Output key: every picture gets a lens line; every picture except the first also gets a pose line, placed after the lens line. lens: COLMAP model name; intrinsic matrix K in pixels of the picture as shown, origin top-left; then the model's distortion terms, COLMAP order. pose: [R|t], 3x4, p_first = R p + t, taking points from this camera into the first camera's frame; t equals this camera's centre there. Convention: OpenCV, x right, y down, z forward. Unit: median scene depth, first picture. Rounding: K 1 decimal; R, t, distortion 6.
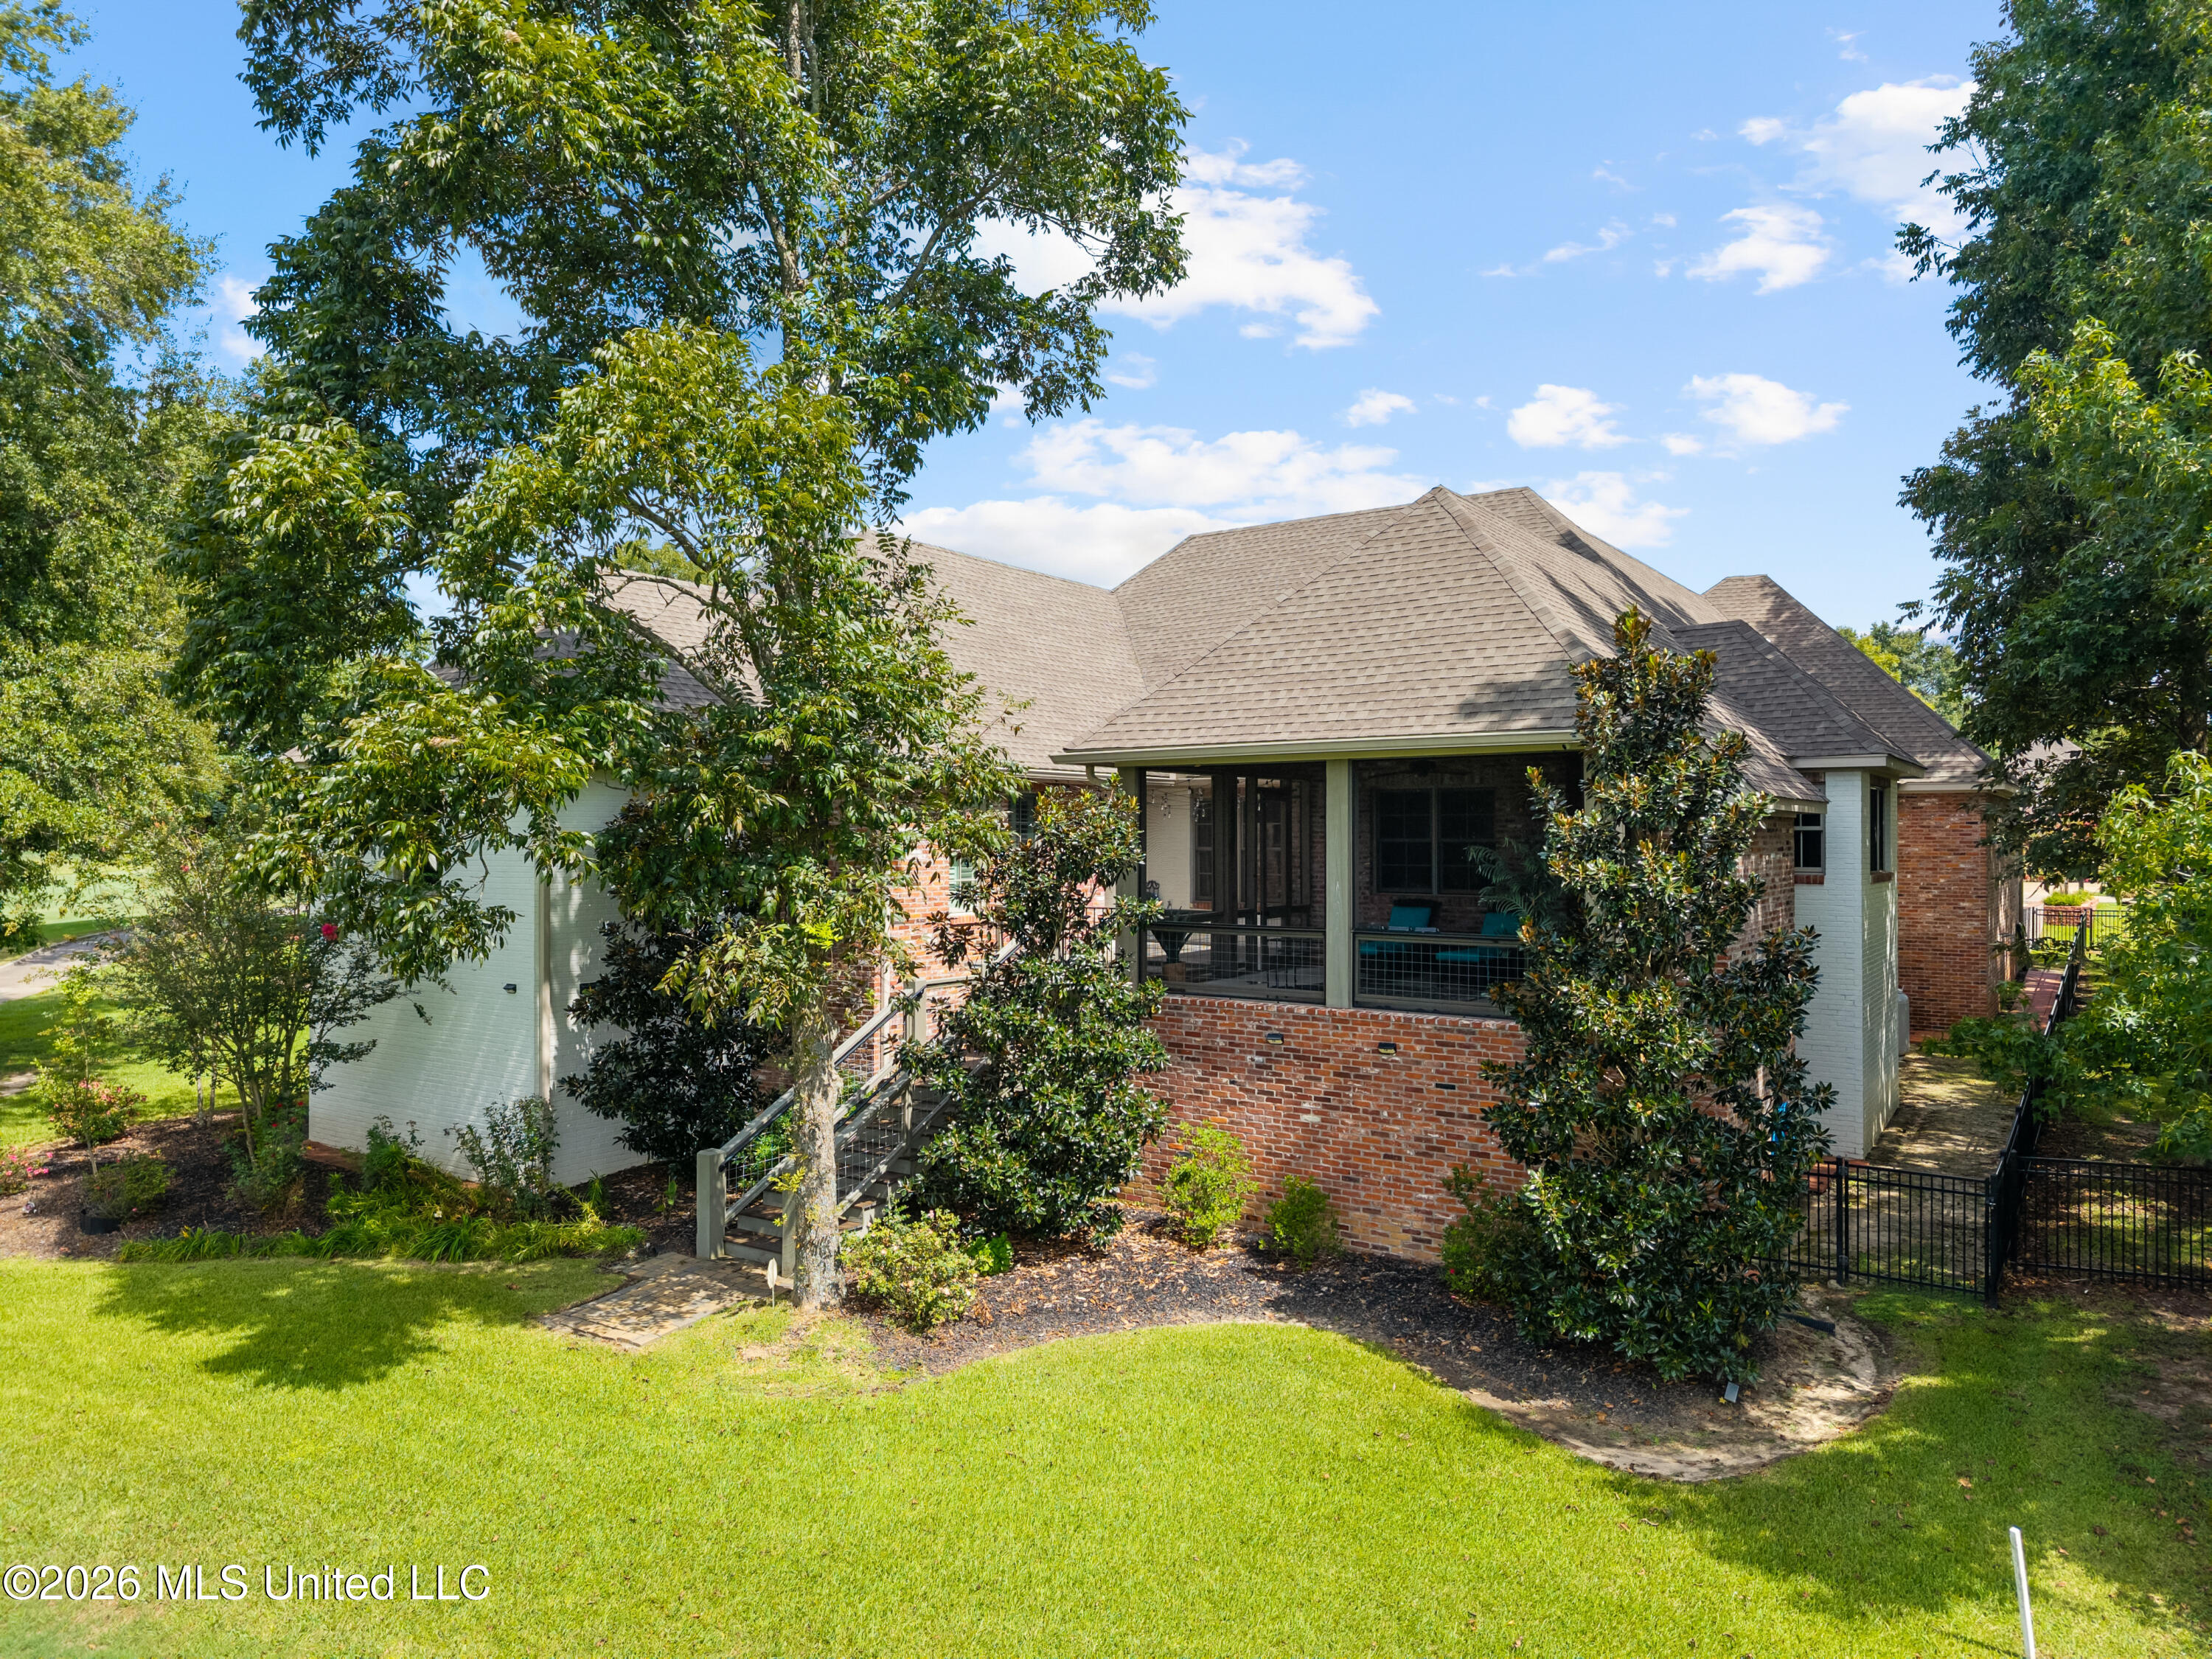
lens RADIAL K [[1500.4, 0, 1106.0], [0, 1500.4, 829.5], [0, 0, 1]] dist [-0.000476, 0.001854]
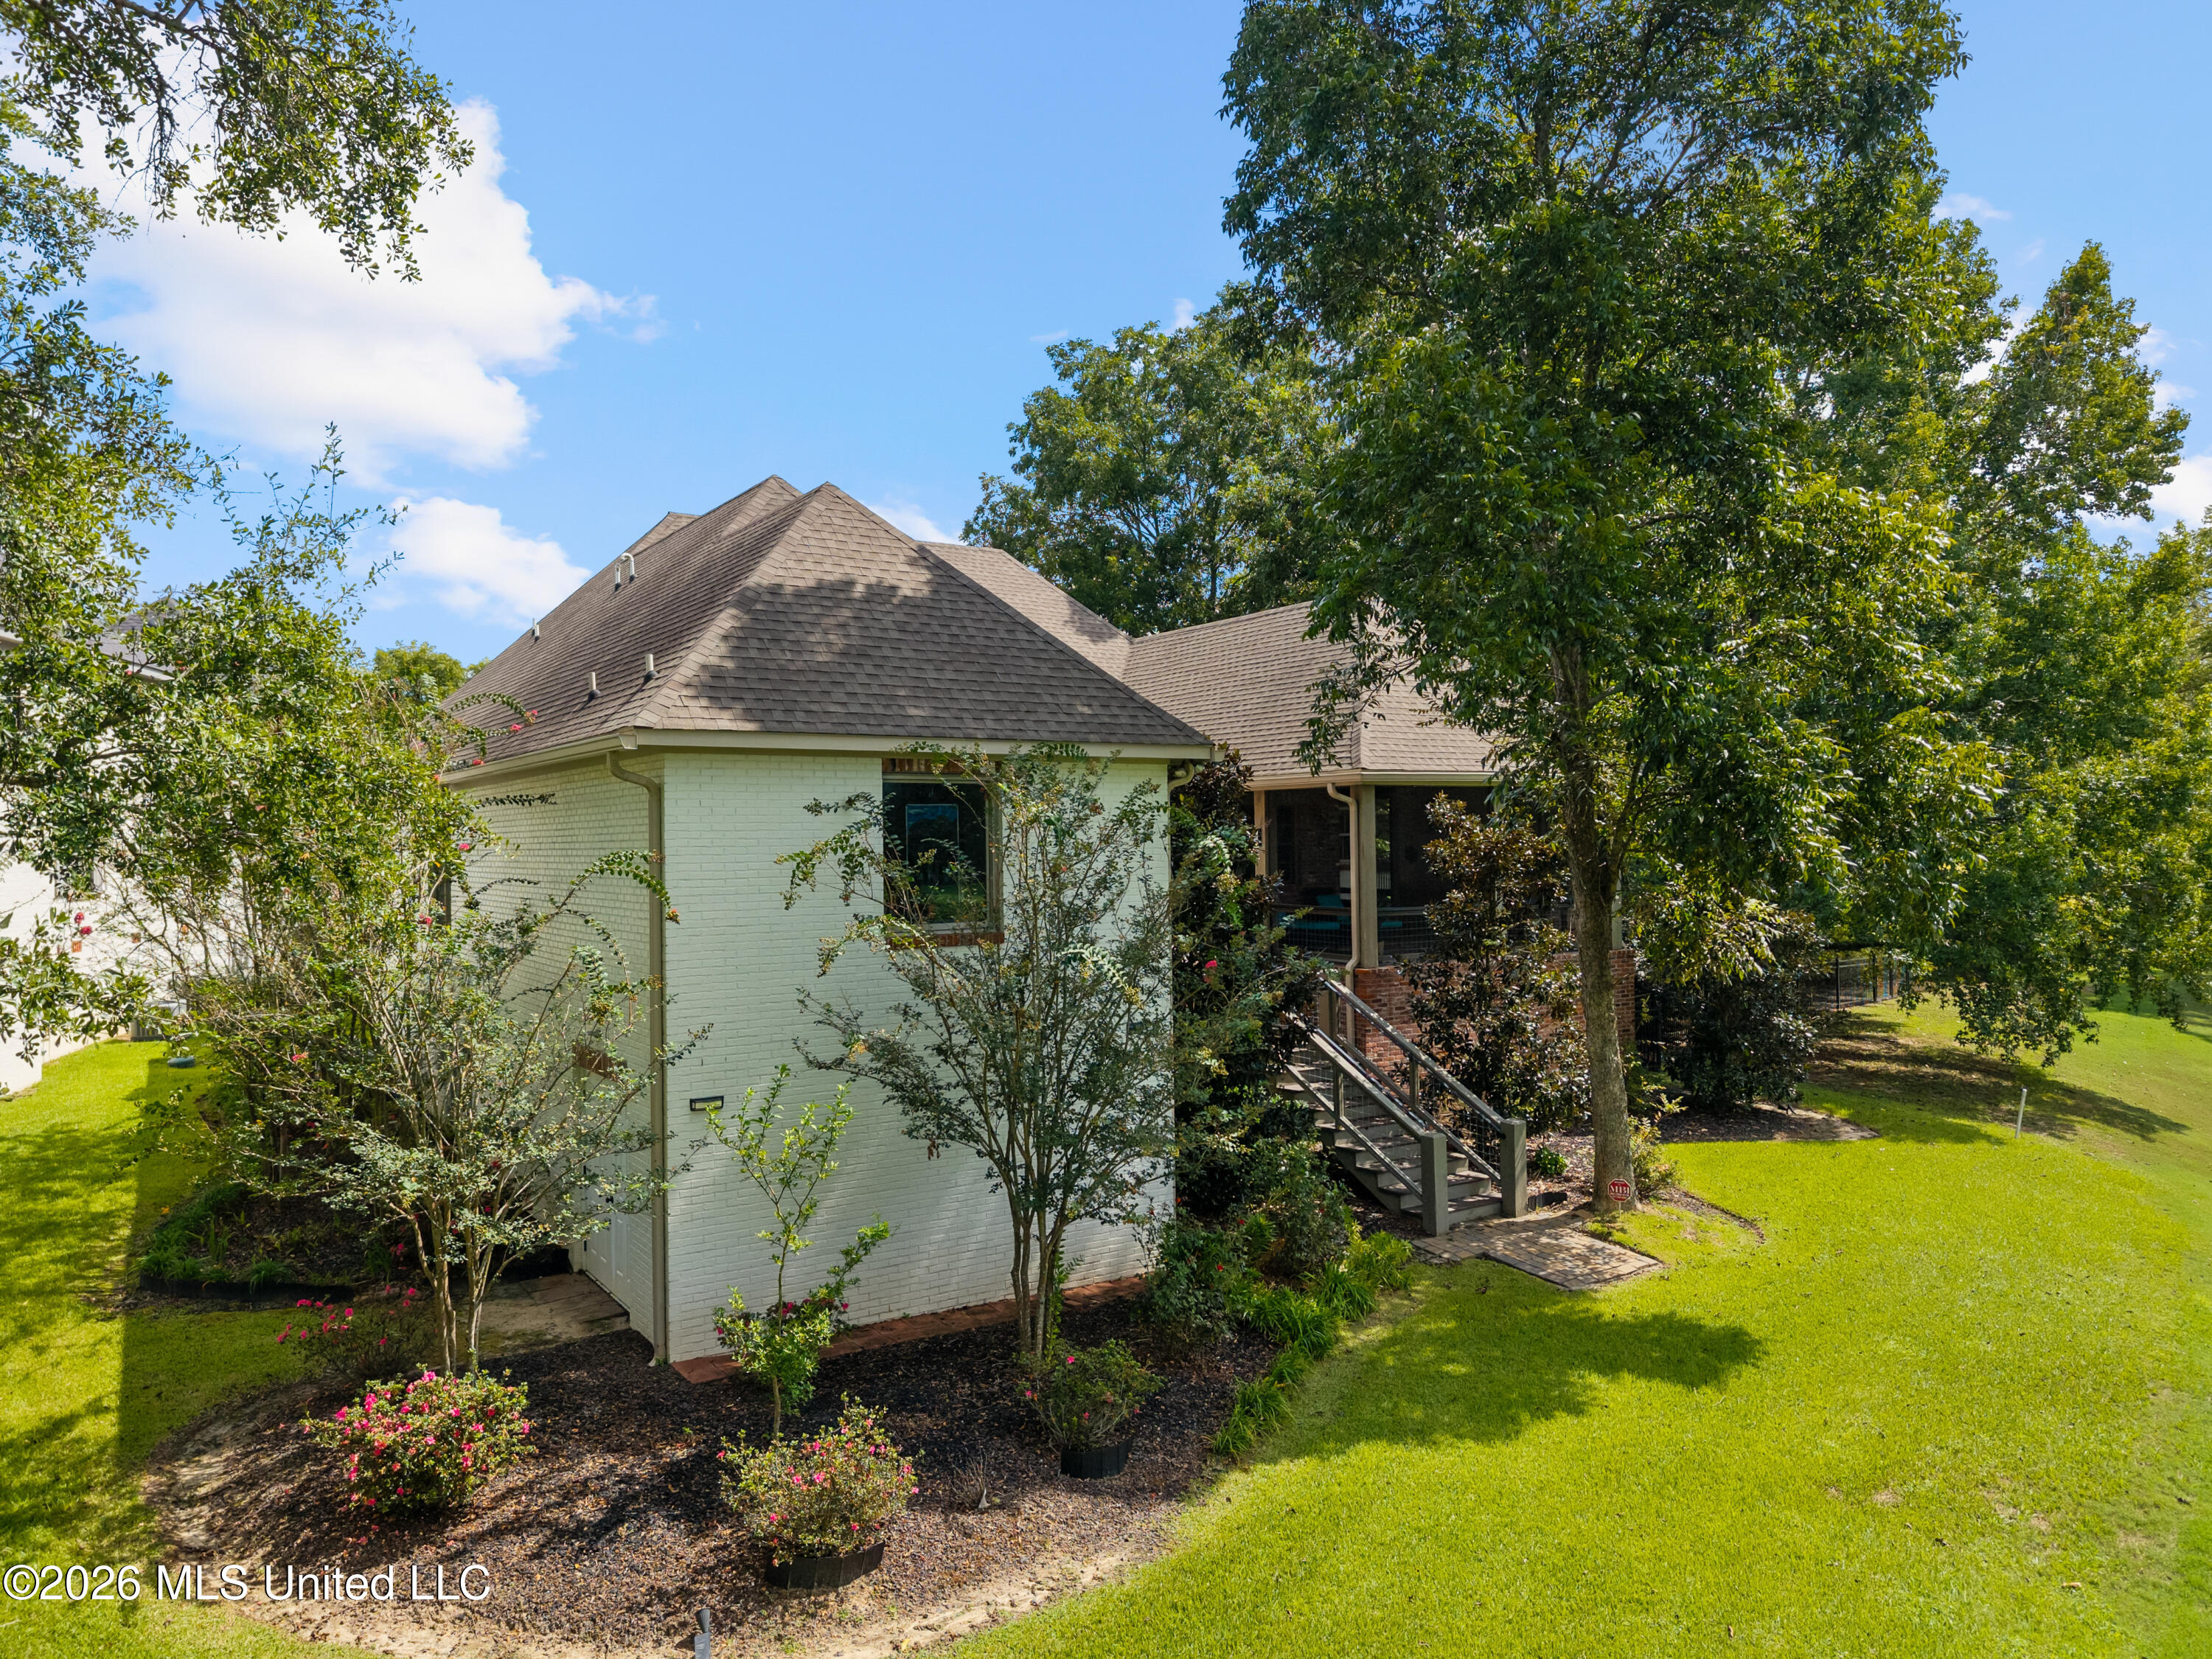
lens RADIAL K [[1500.4, 0, 1106.0], [0, 1500.4, 829.5], [0, 0, 1]] dist [-0.000476, 0.001854]
pose [[0.351057, 0.010127, 0.936299, -1.527625], [-0.009523, 0.999928, -0.007244, -0.000728], [-0.936306, -0.006374, 0.351128, 0.931105]]
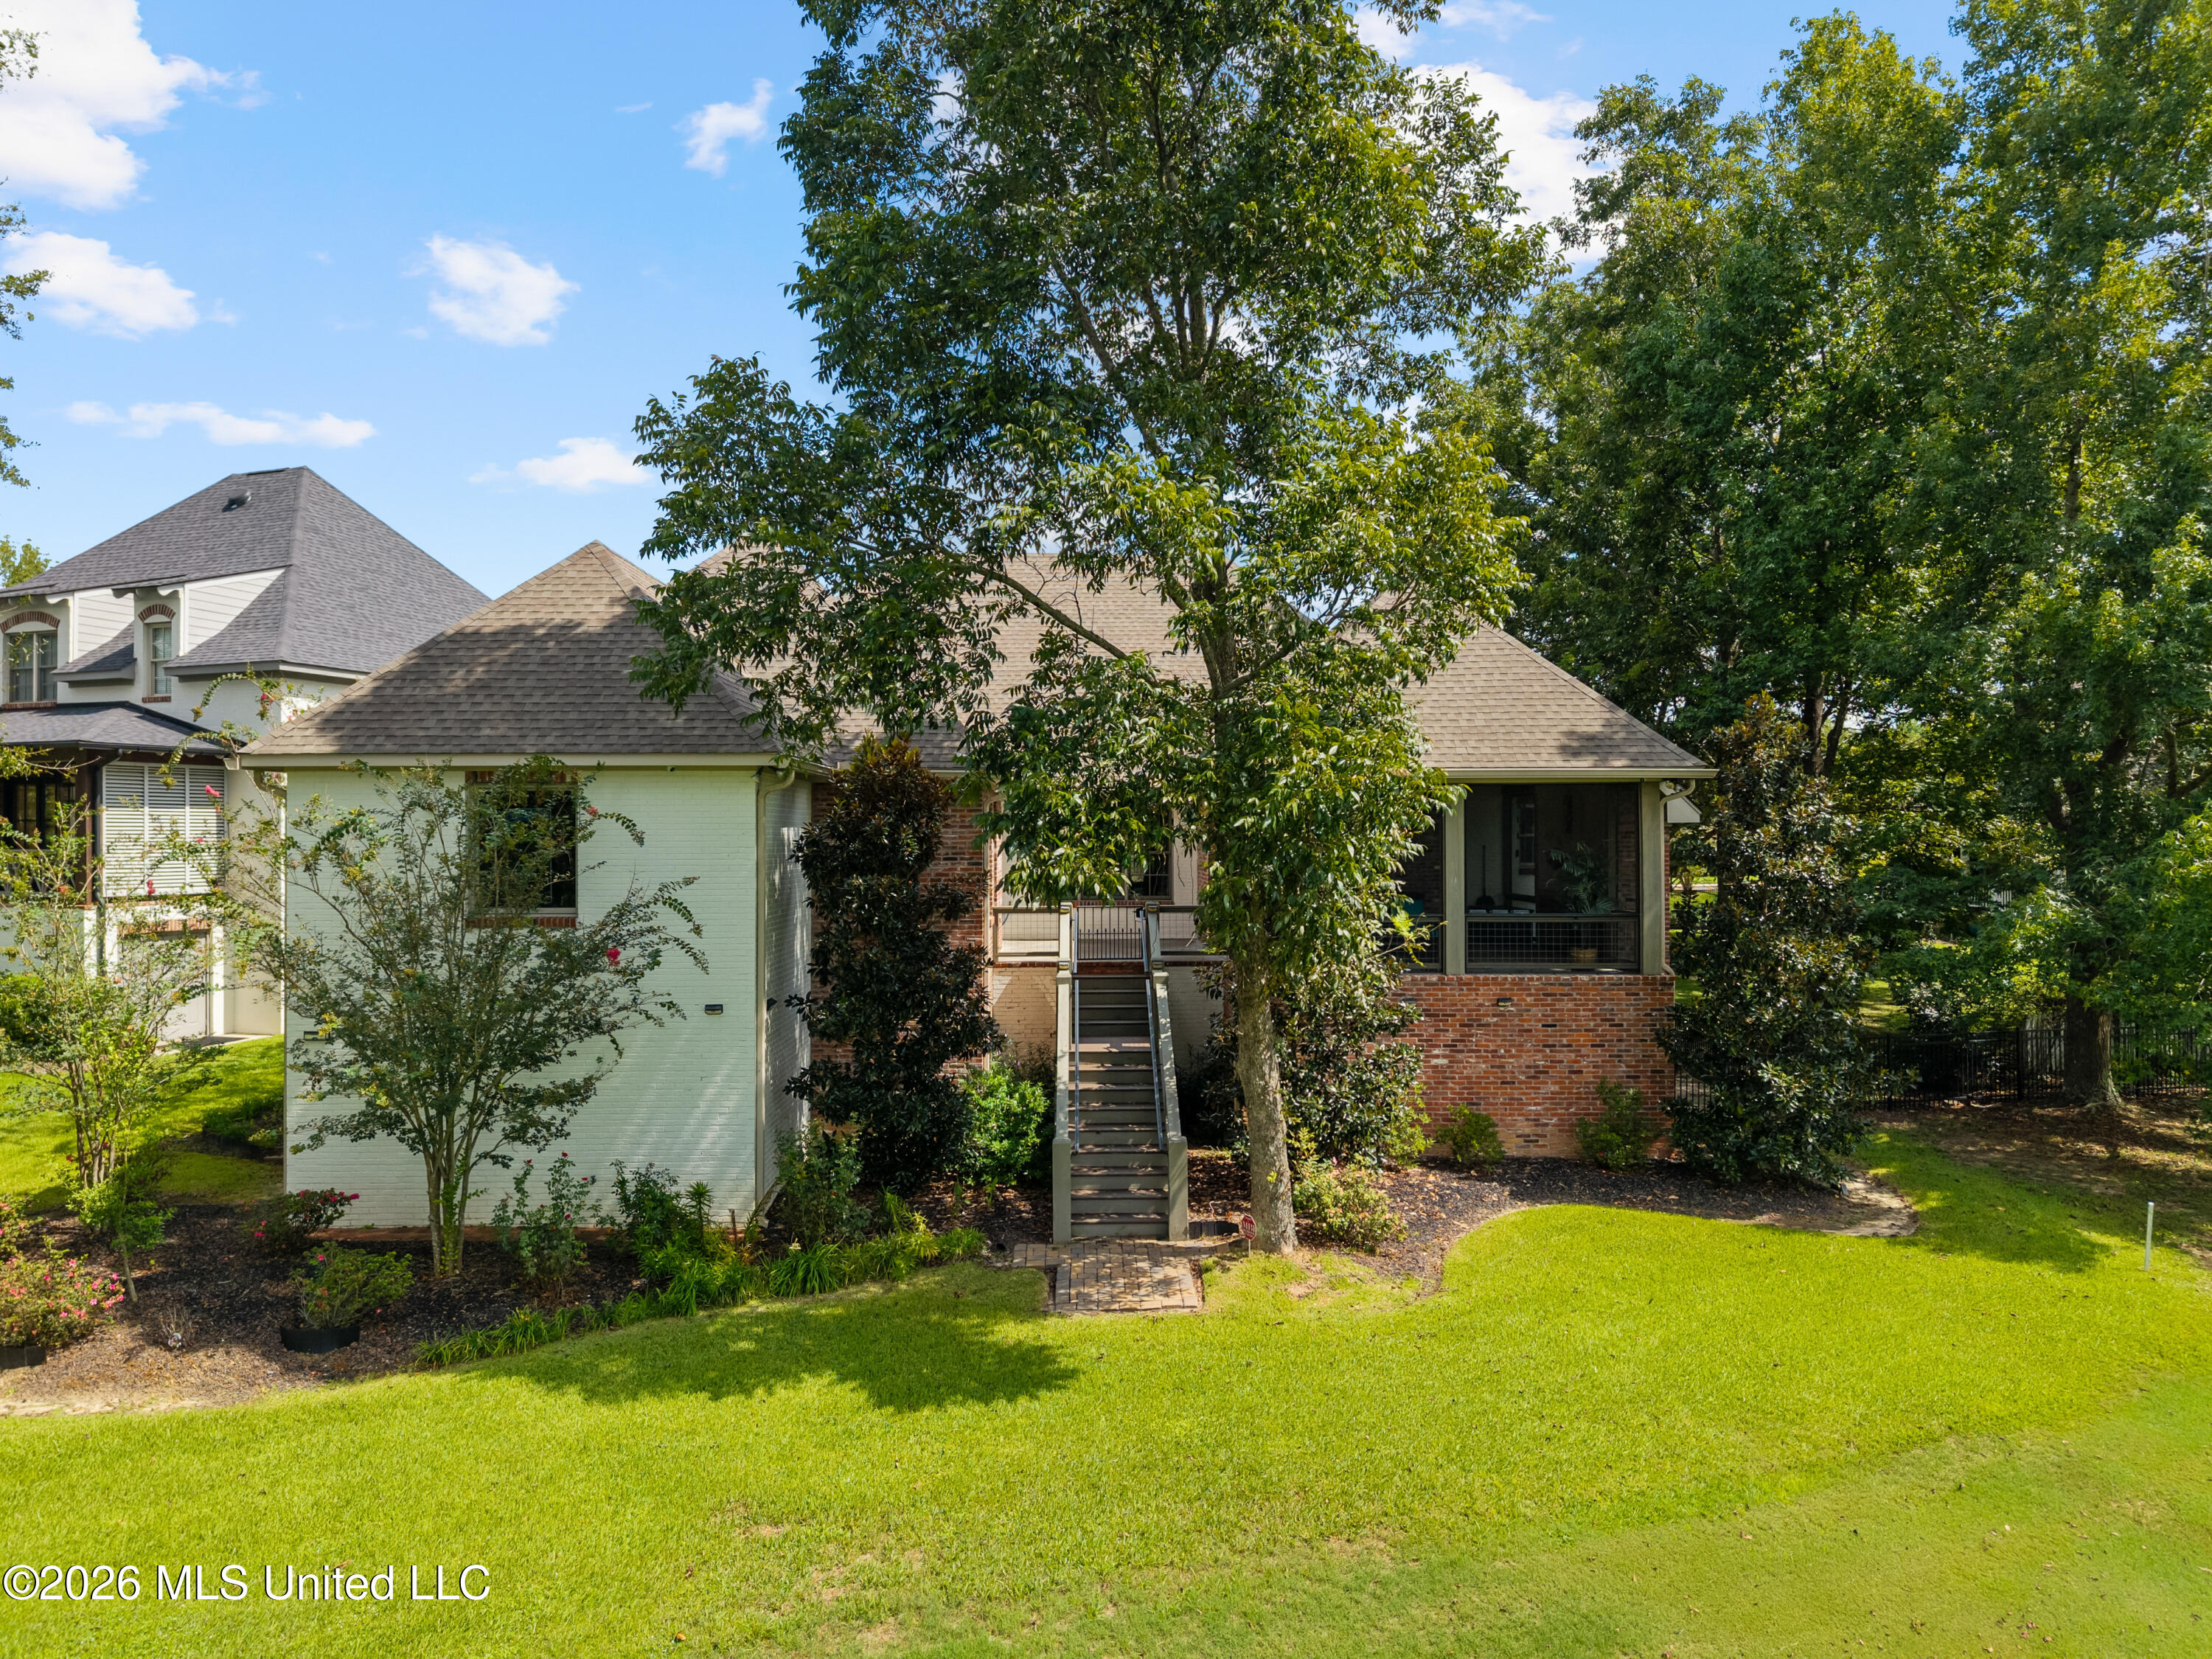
lens RADIAL K [[1500.4, 0, 1106.0], [0, 1500.4, 829.5], [0, 0, 1]] dist [-0.000476, 0.001854]
pose [[0.813840, 0.000802, 0.581088, -0.945035], [-0.000909, 1.000000, -0.000108, -0.007637], [-0.581088, -0.000440, 0.813841, 0.128302]]
